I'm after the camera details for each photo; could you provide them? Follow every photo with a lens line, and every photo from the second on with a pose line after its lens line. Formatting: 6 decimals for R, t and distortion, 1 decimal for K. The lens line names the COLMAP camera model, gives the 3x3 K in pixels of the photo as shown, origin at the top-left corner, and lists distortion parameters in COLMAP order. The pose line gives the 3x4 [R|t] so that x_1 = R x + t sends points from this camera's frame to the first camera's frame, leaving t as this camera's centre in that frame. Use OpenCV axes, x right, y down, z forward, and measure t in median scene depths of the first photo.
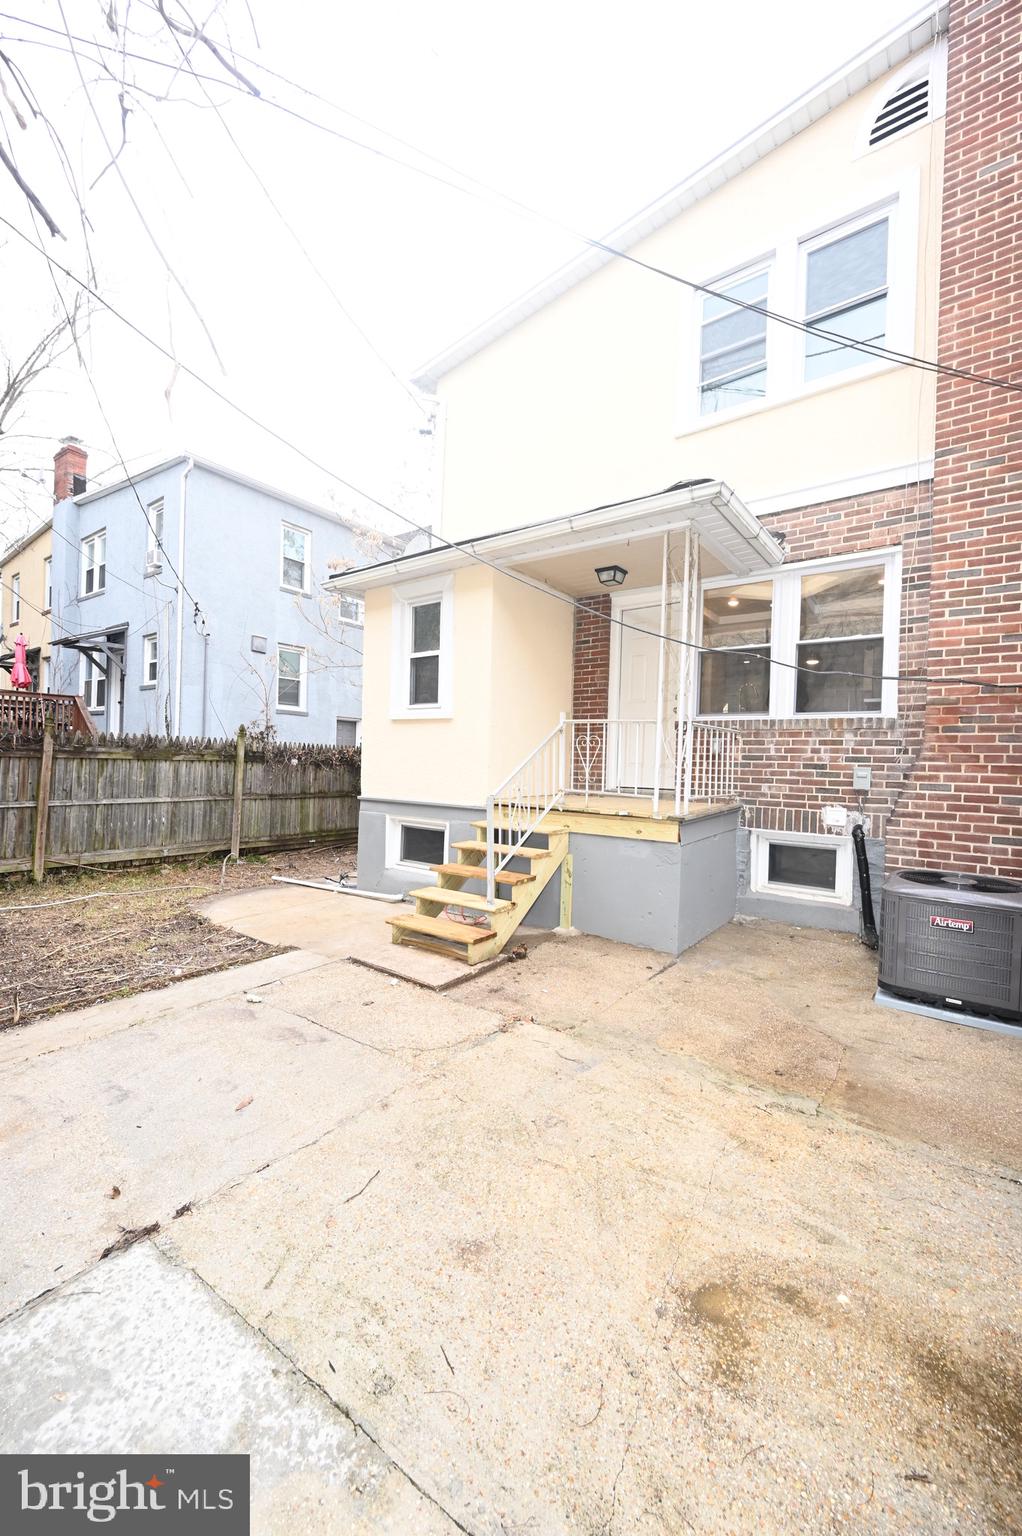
lens RADIAL K [[605.7, 0, 505.9], [0, 605.7, 771.7], [0, 0, 1]] dist [-0.000617, -0.000032]
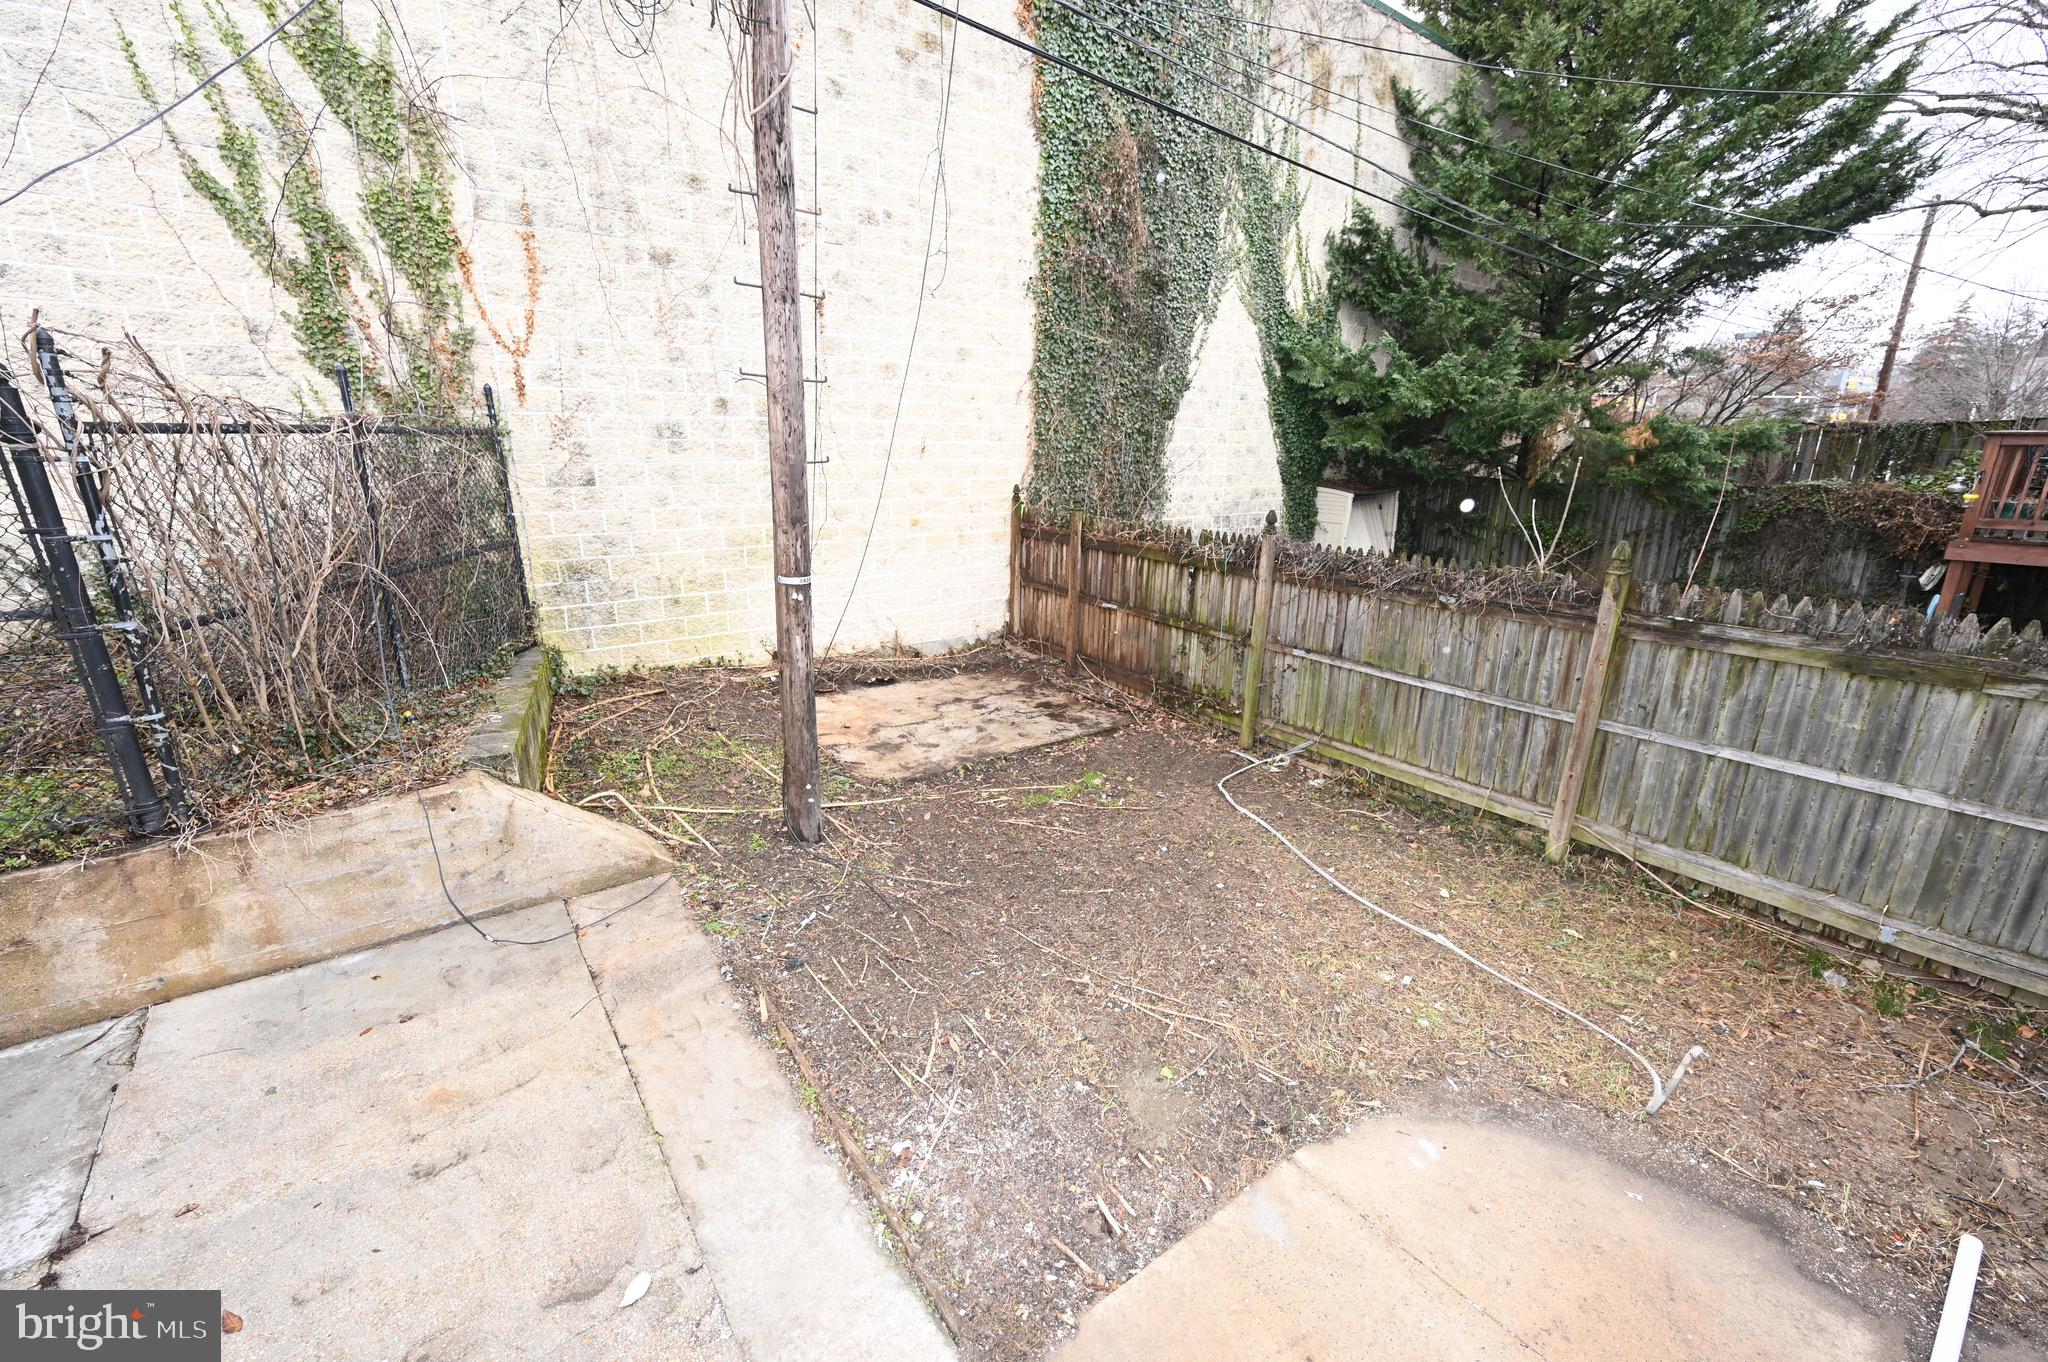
lens RADIAL K [[807.6, 0, 1025.3], [0, 807.6, 680.6], [0, 0, 1]] dist [-0.000617, -0.000032]
pose [[-0.289721, 0.243087, -0.925727, -0.003319], [-0.018306, 0.965625, 0.259293, -0.182062], [0.956936, 0.092069, -0.275312, 0.882834]]
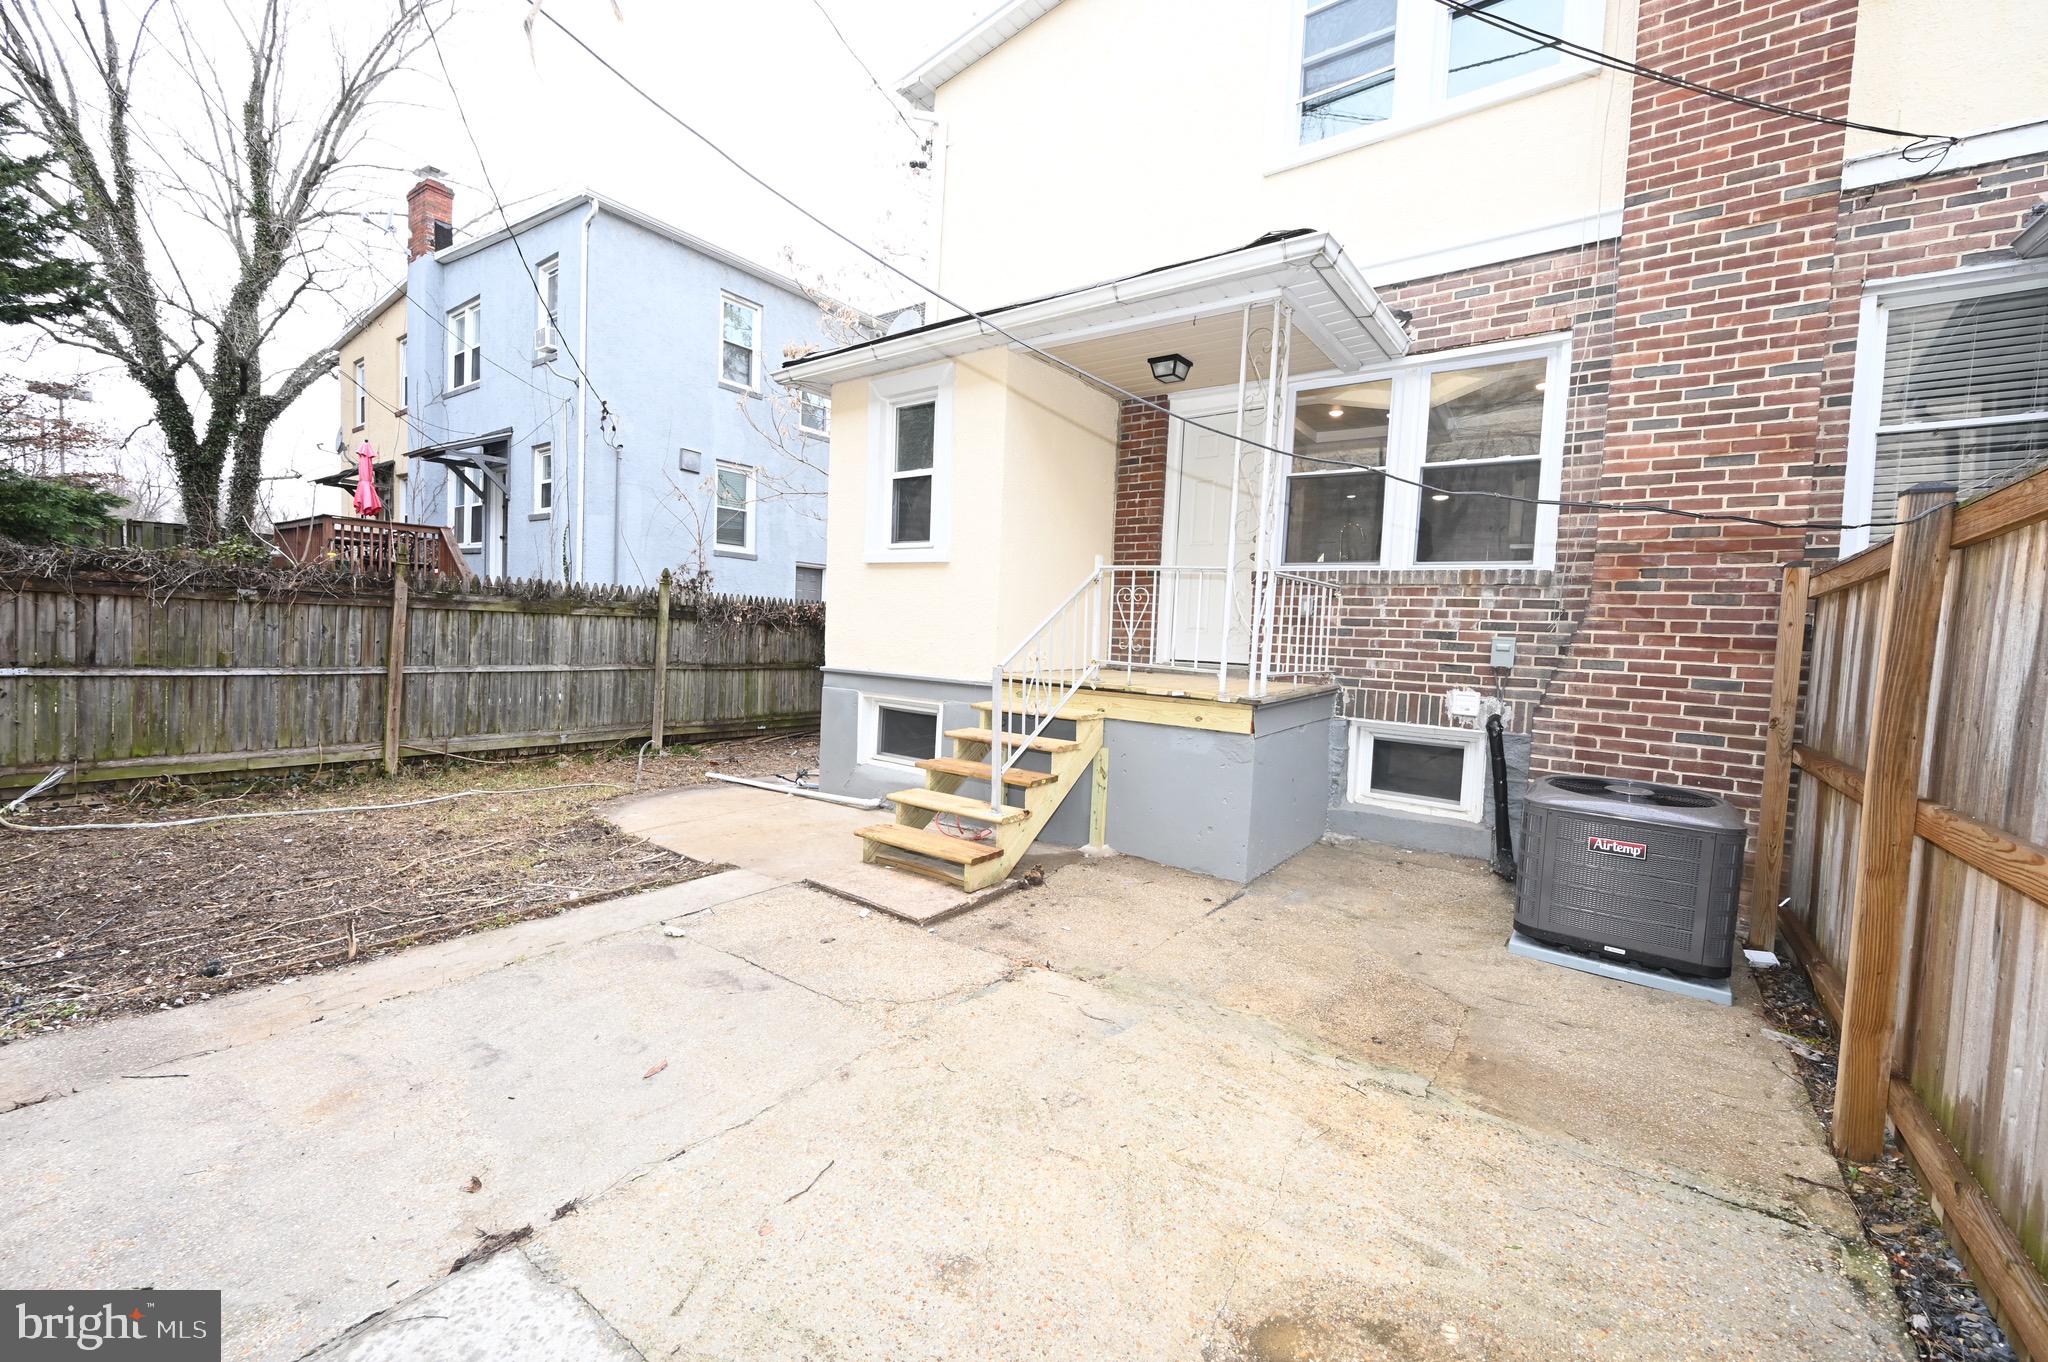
lens RADIAL K [[807.6, 0, 1025.3], [0, 807.6, 680.6], [0, 0, 1]] dist [-0.000617, -0.000032]
pose [[0.999865, 0.016334, 0.001801, 0.004756], [-0.016401, 0.998762, 0.046959, 0.008104], [-0.001032, -0.046982, 0.998895, 0.015057]]
